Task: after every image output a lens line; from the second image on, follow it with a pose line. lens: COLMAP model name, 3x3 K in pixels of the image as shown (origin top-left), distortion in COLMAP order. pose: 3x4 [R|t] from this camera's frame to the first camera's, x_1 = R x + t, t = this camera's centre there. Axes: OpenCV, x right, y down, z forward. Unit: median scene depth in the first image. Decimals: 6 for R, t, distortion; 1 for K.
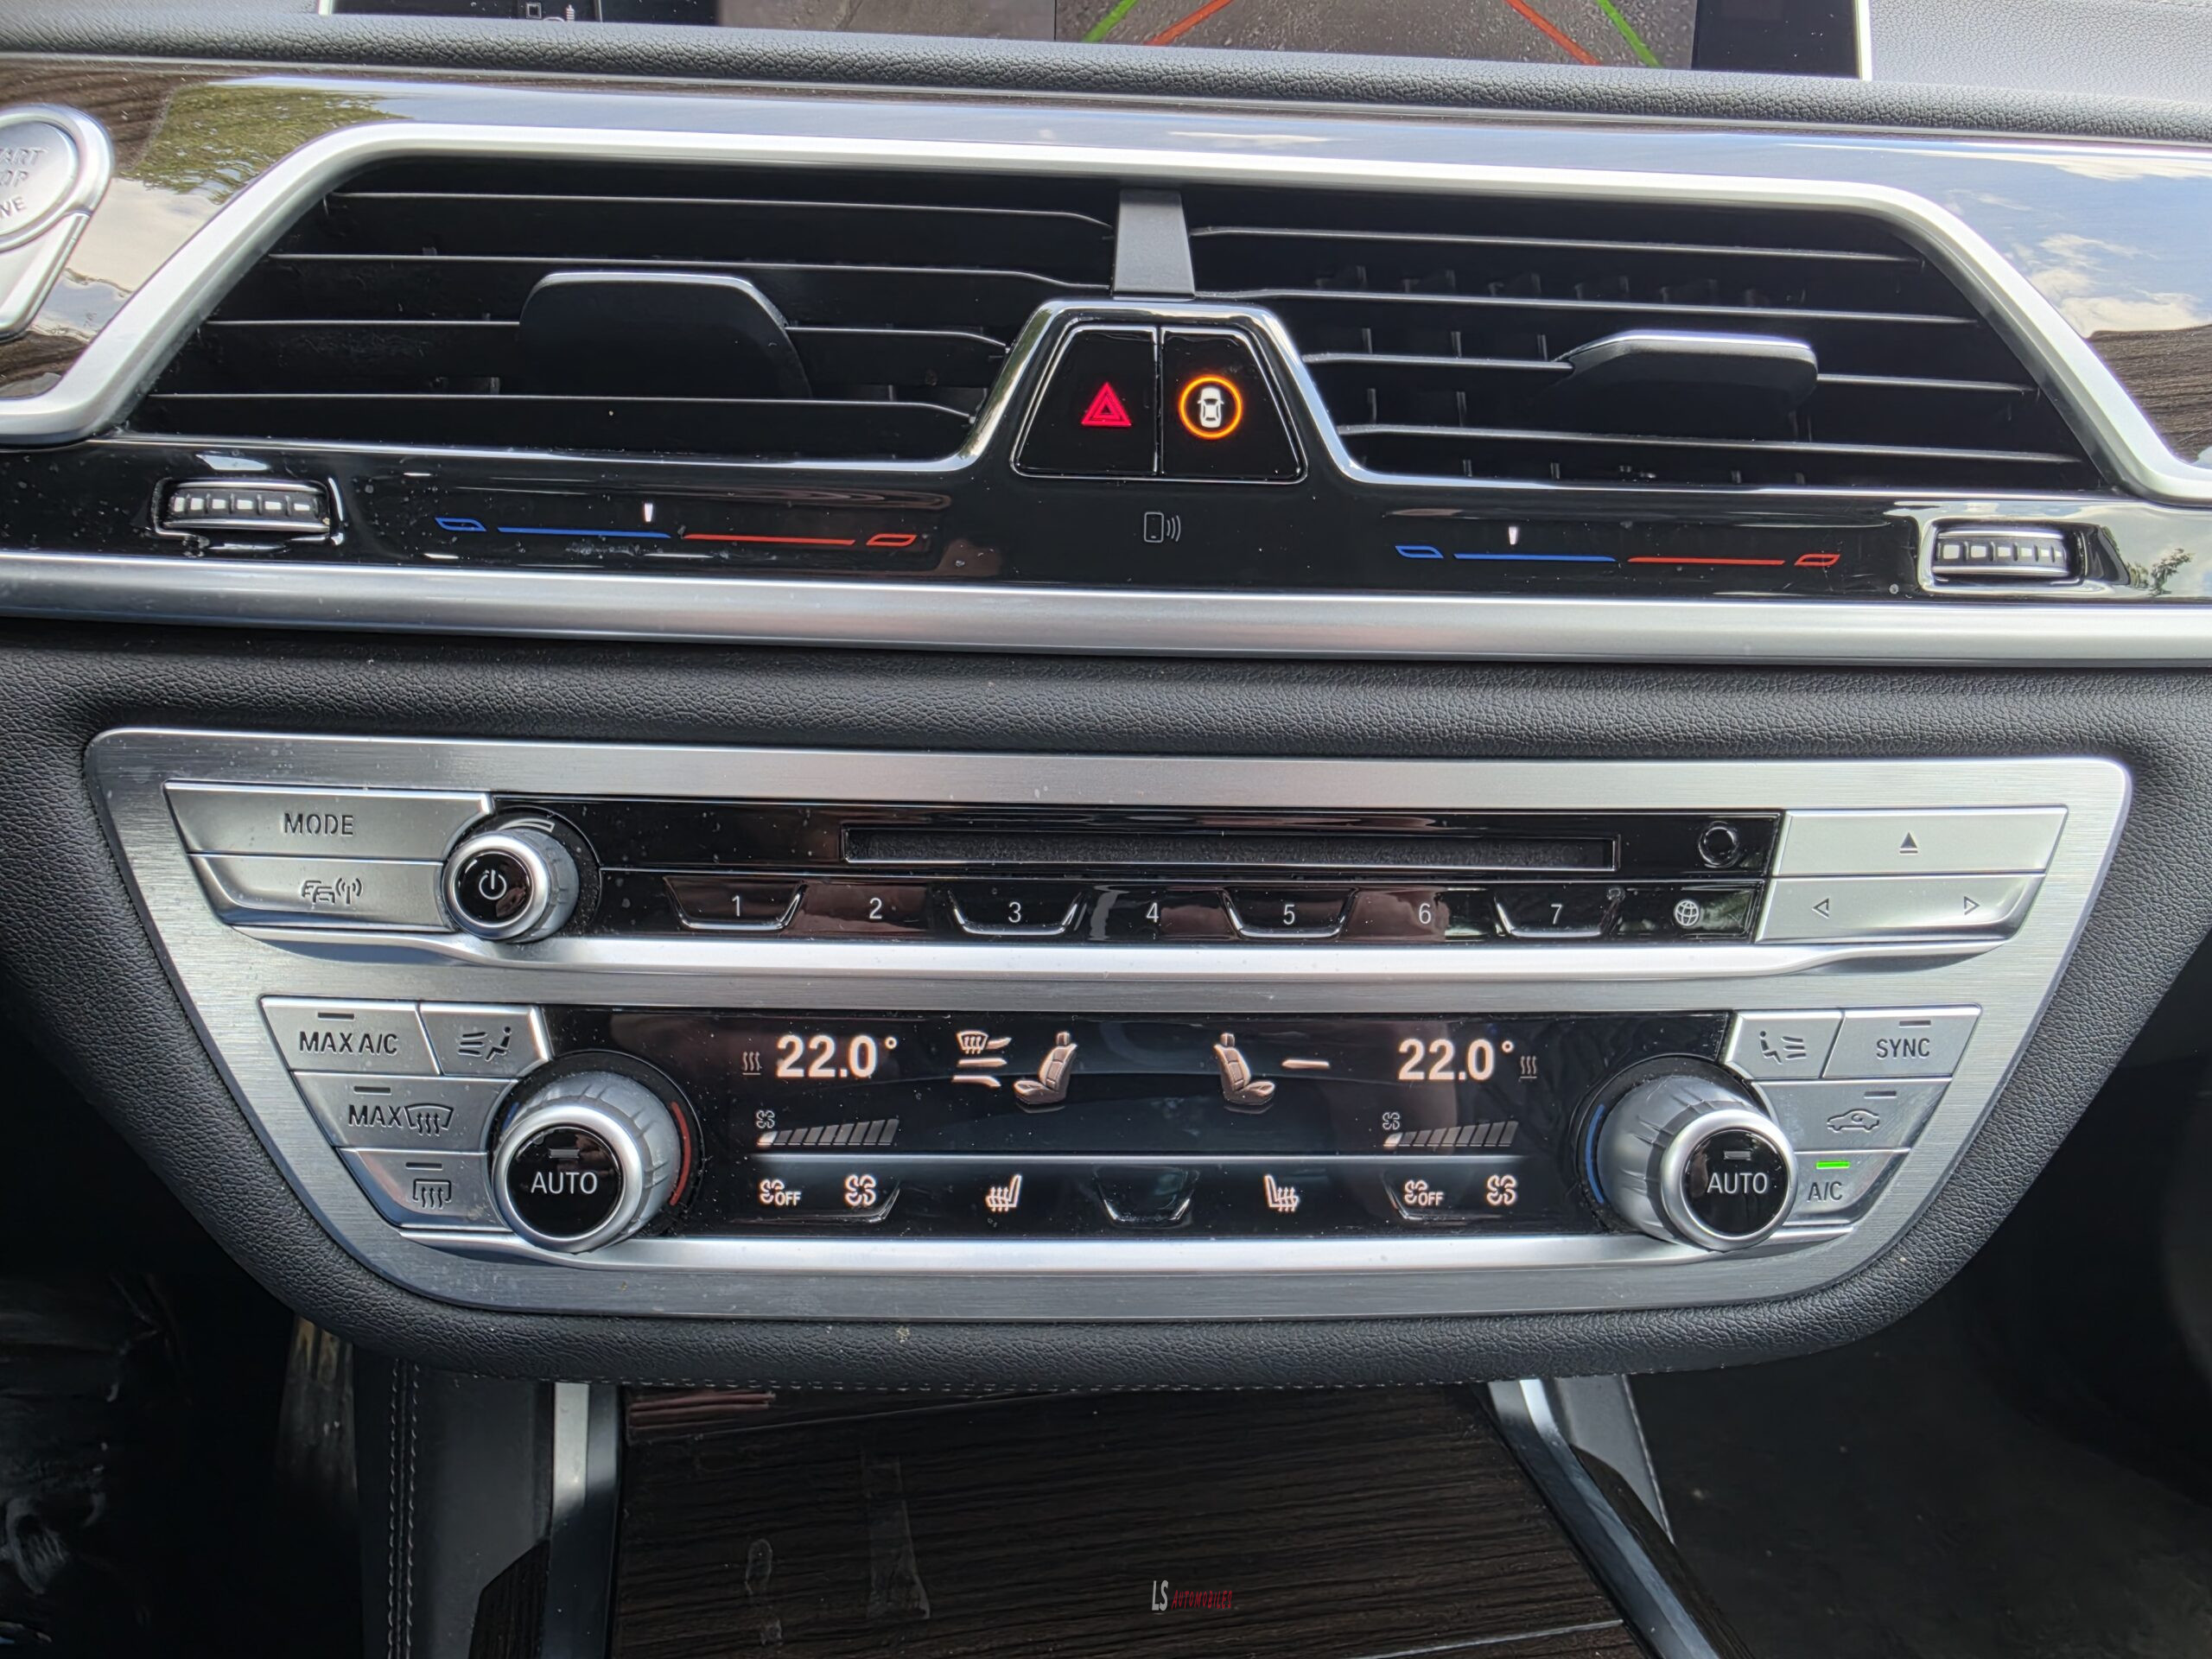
lens RADIAL K [[1524.4, 0, 1009.7], [0, 1524.4, 850.5], [0, 0, 1]] dist [0.016759, -0.011309]
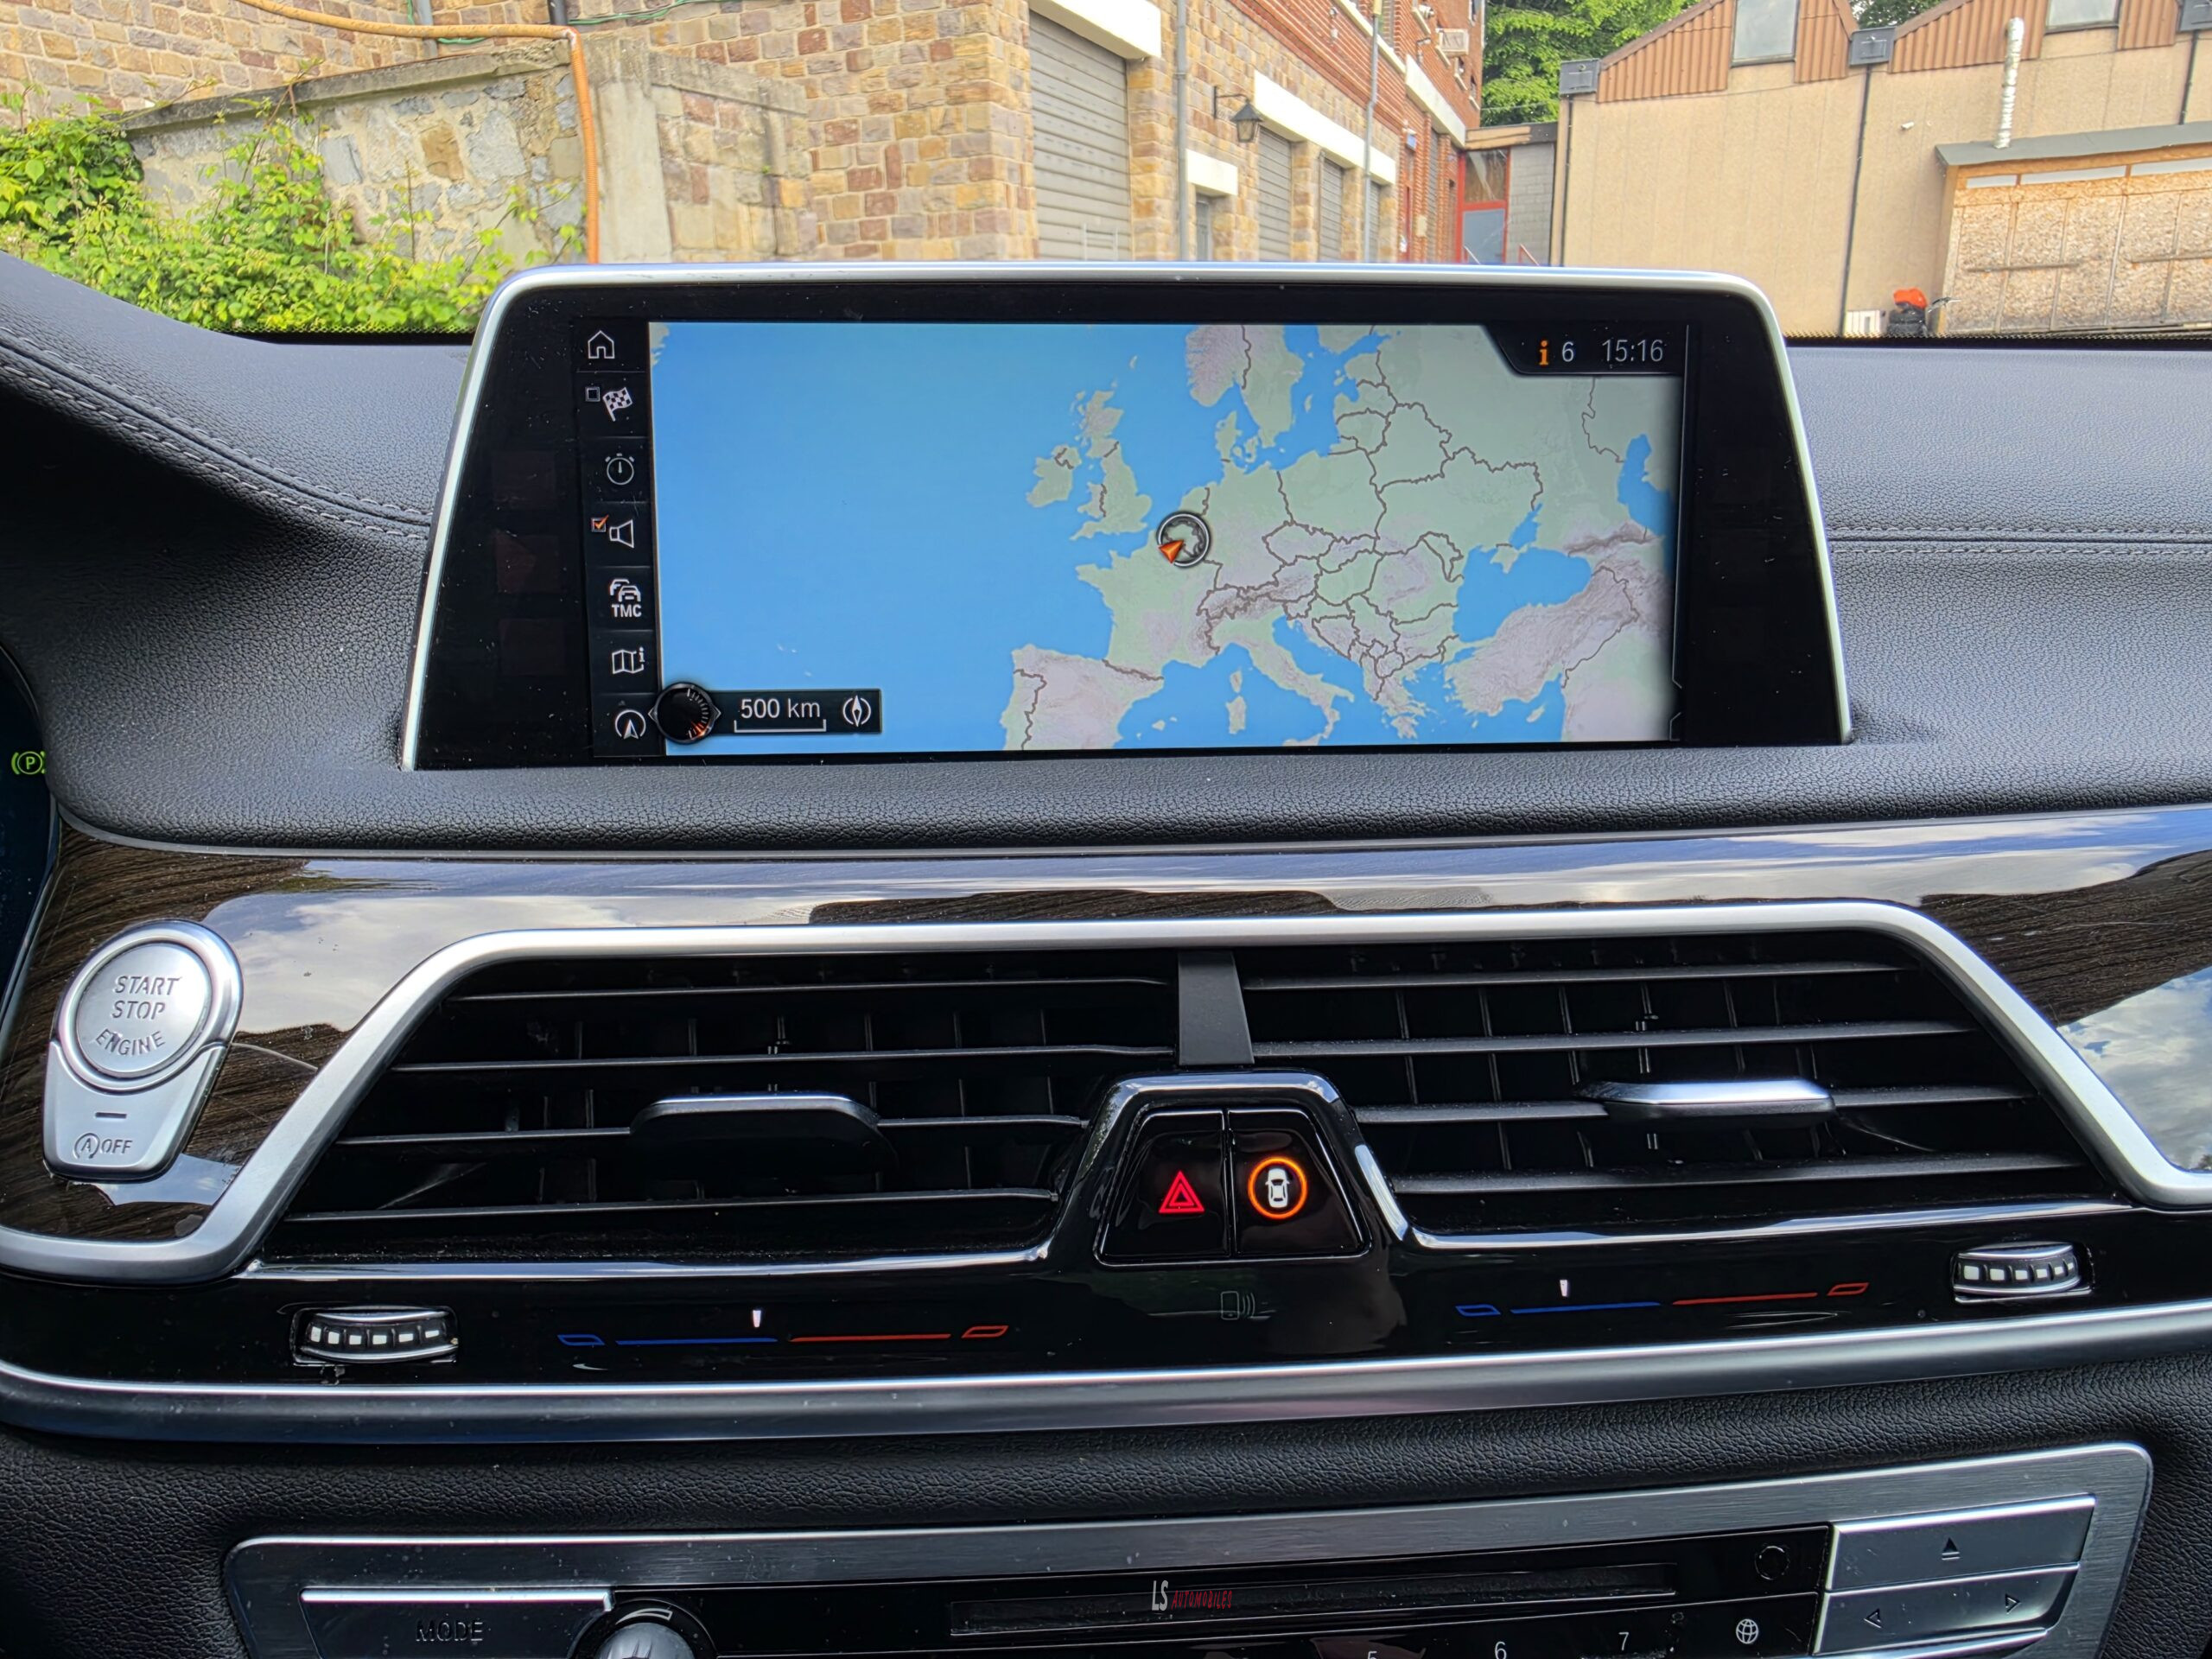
lens RADIAL K [[1524.4, 0, 1009.7], [0, 1524.4, 850.5], [0, 0, 1]] dist [0.016759, -0.011309]
pose [[0.999289, -0.036449, 0.009632, -0.058032], [0.036878, 0.998124, -0.048875, -0.482179], [-0.007833, 0.049195, 0.998758, -0.080063]]
